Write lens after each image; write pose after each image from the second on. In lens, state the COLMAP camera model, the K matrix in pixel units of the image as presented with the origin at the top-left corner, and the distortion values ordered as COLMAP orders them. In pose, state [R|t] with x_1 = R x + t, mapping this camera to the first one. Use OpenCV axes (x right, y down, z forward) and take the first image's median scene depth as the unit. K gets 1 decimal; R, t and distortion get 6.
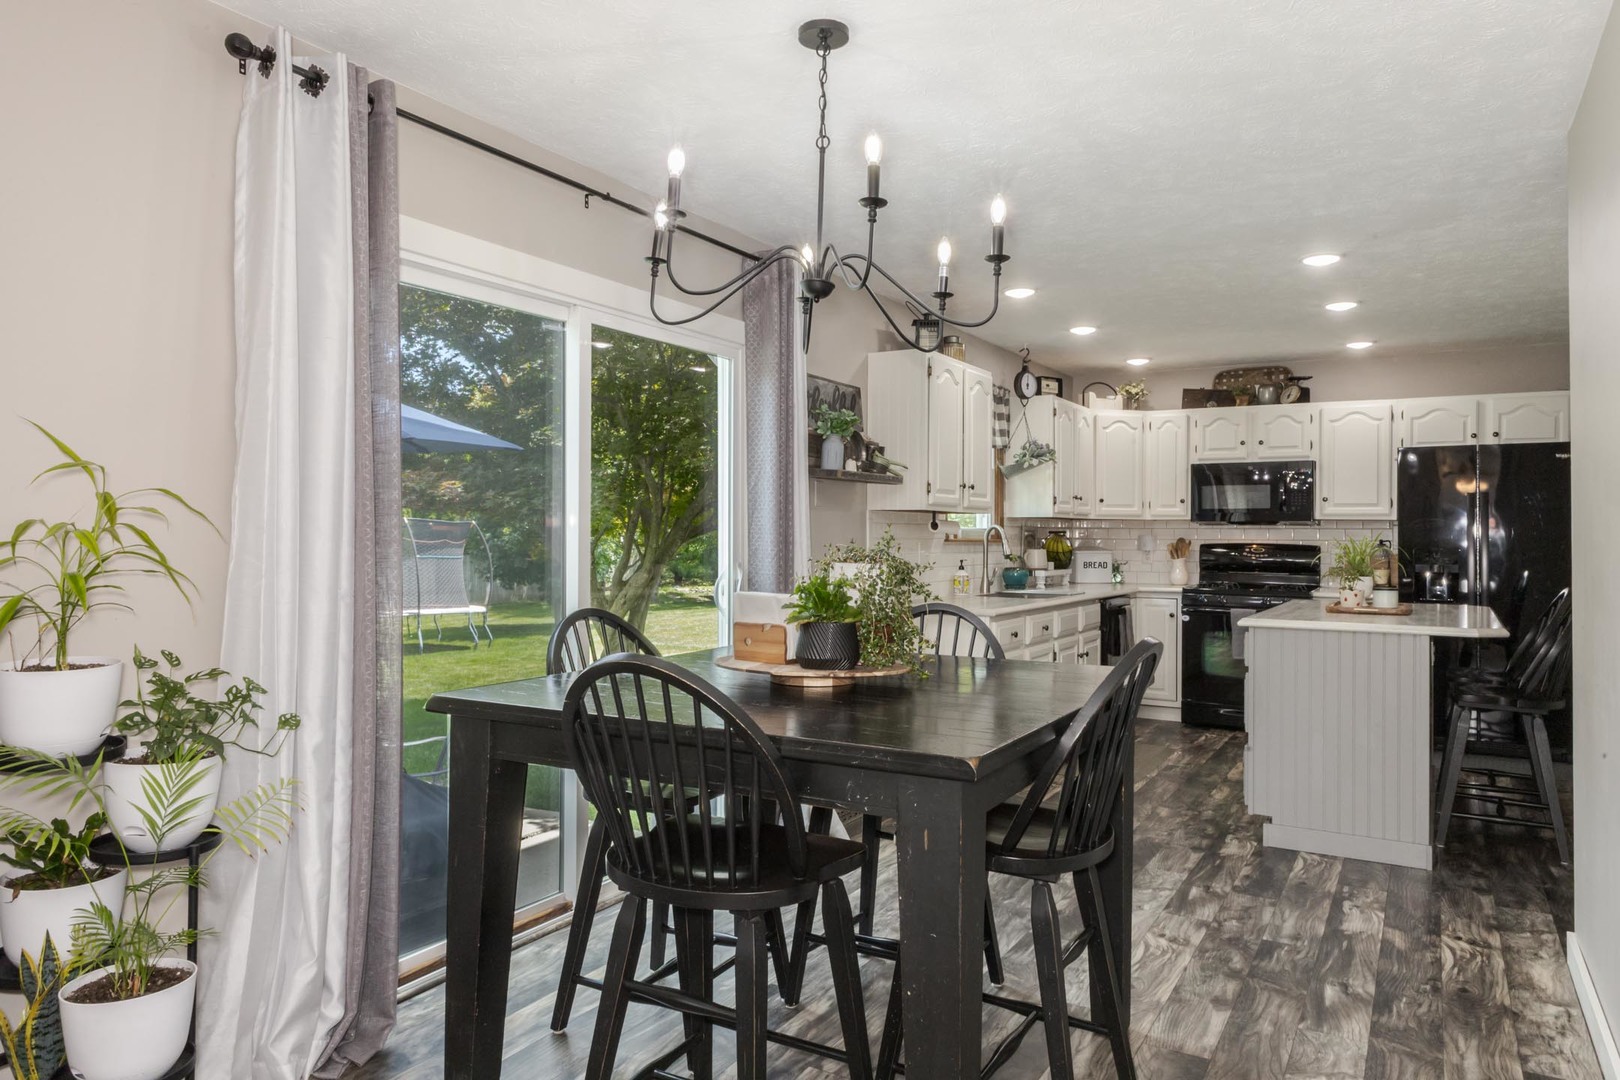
lens RADIAL K [[1067.2, 0, 793.2], [0, 1067.2, 530.8], [0, 0, 1]] dist [0.032042, -0.007212]
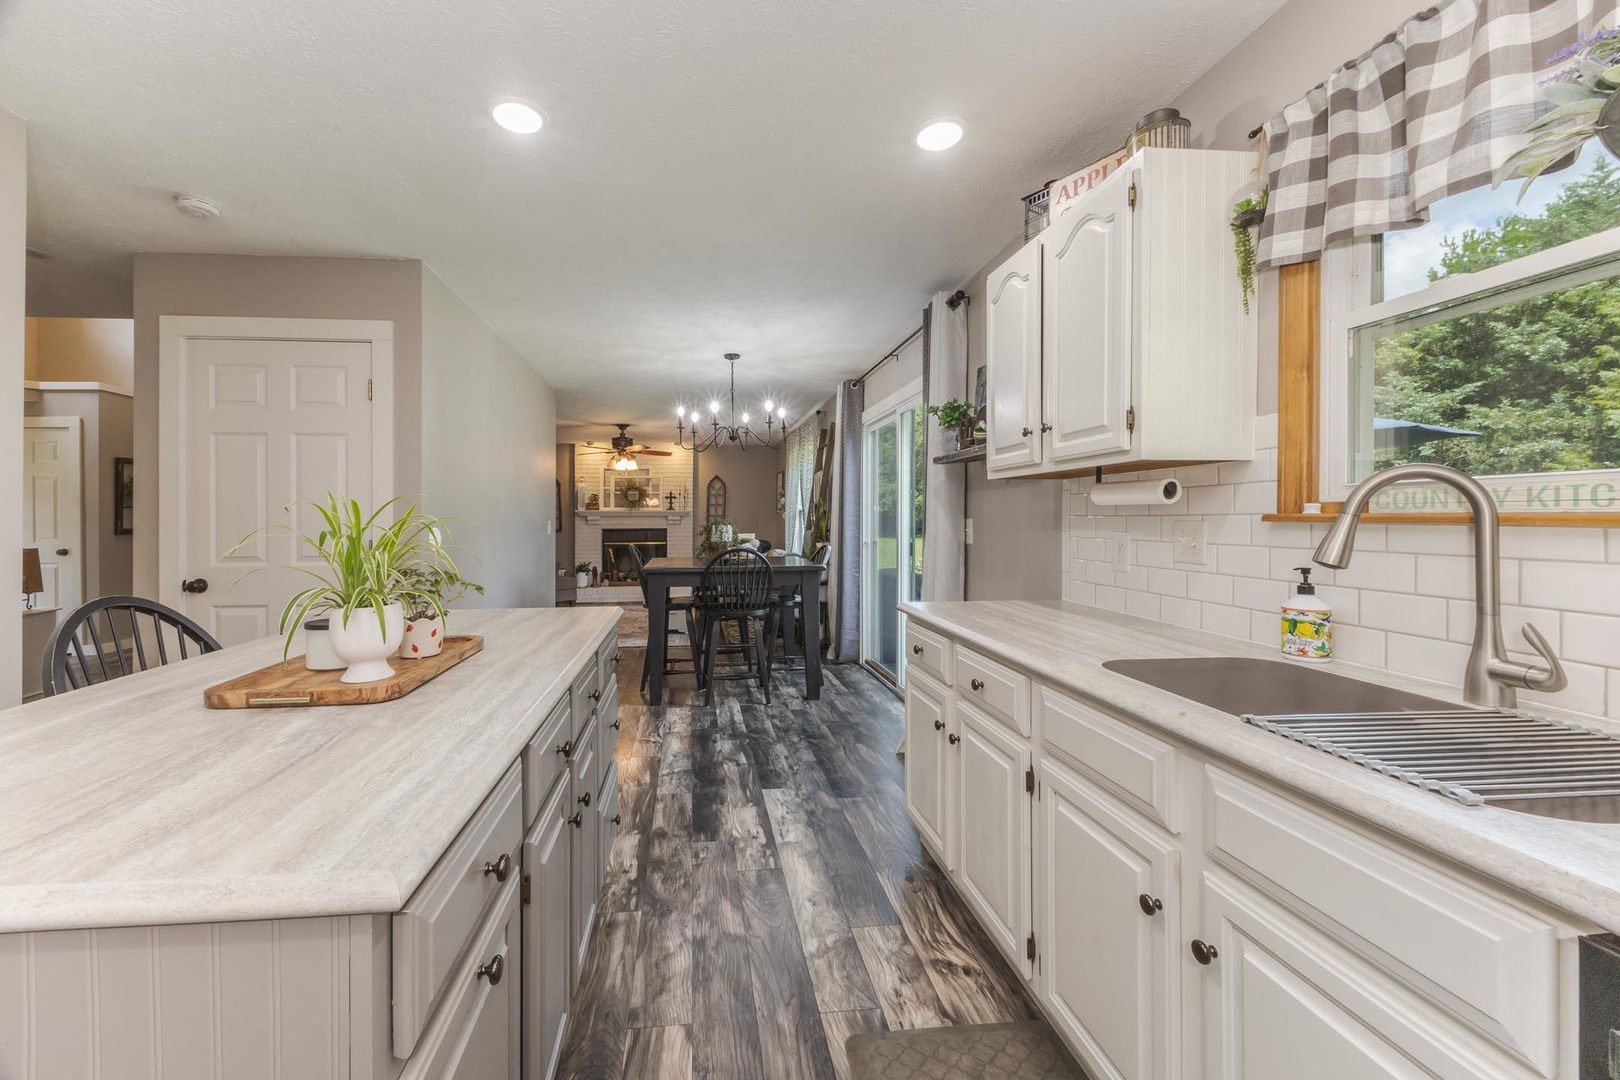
lens RADIAL K [[638.3, 0, 747.9], [0, 638.3, 518.1], [0, 0, 1]] dist [0.009145, -0.000688]
pose [[-0.808323, 0.004899, -0.588719, 0.407235], [0.008592, 0.999957, -0.003477, 0.006951], [0.588677, -0.007869, -0.808330, 0.947565]]
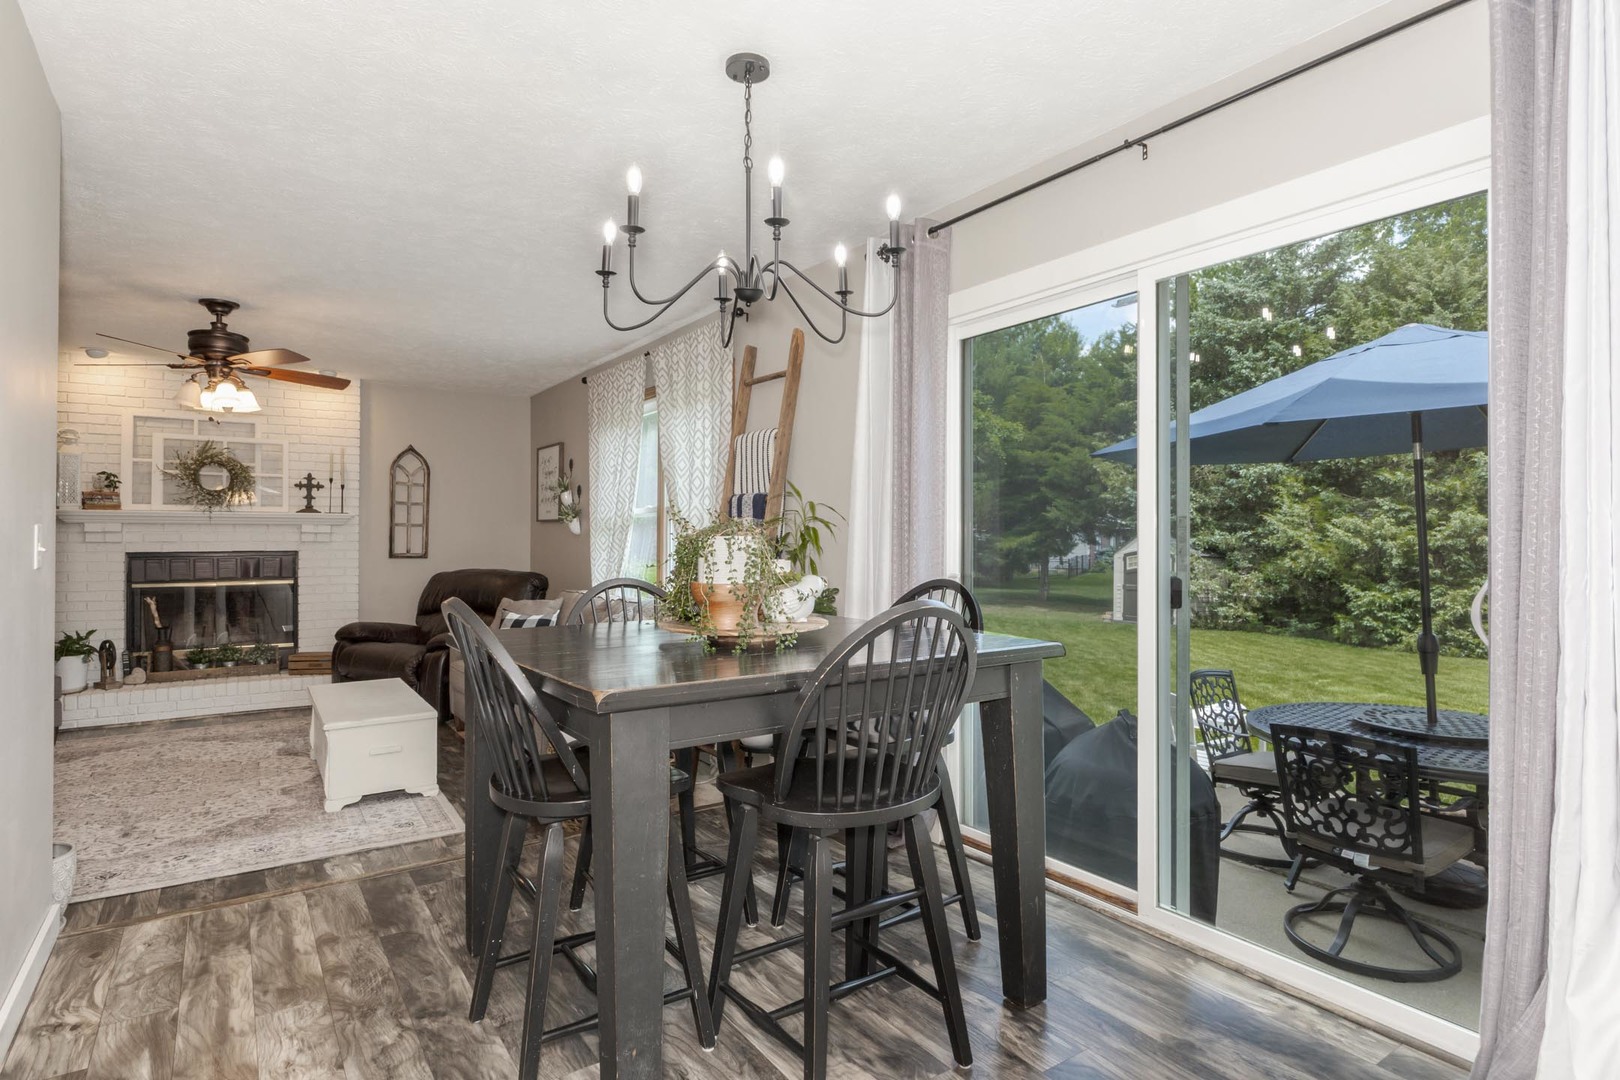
lens RADIAL K [[864.8, 0, 822.4], [0, 864.8, 535.5], [0, 0, 1]] dist [0.004693, -0.003116]
pose [[-0.418585, -0.002661, -0.908174, 0.305200], [0.003536, 0.999983, -0.004560, 0.013710], [0.908171, -0.005120, -0.418568, 0.535811]]
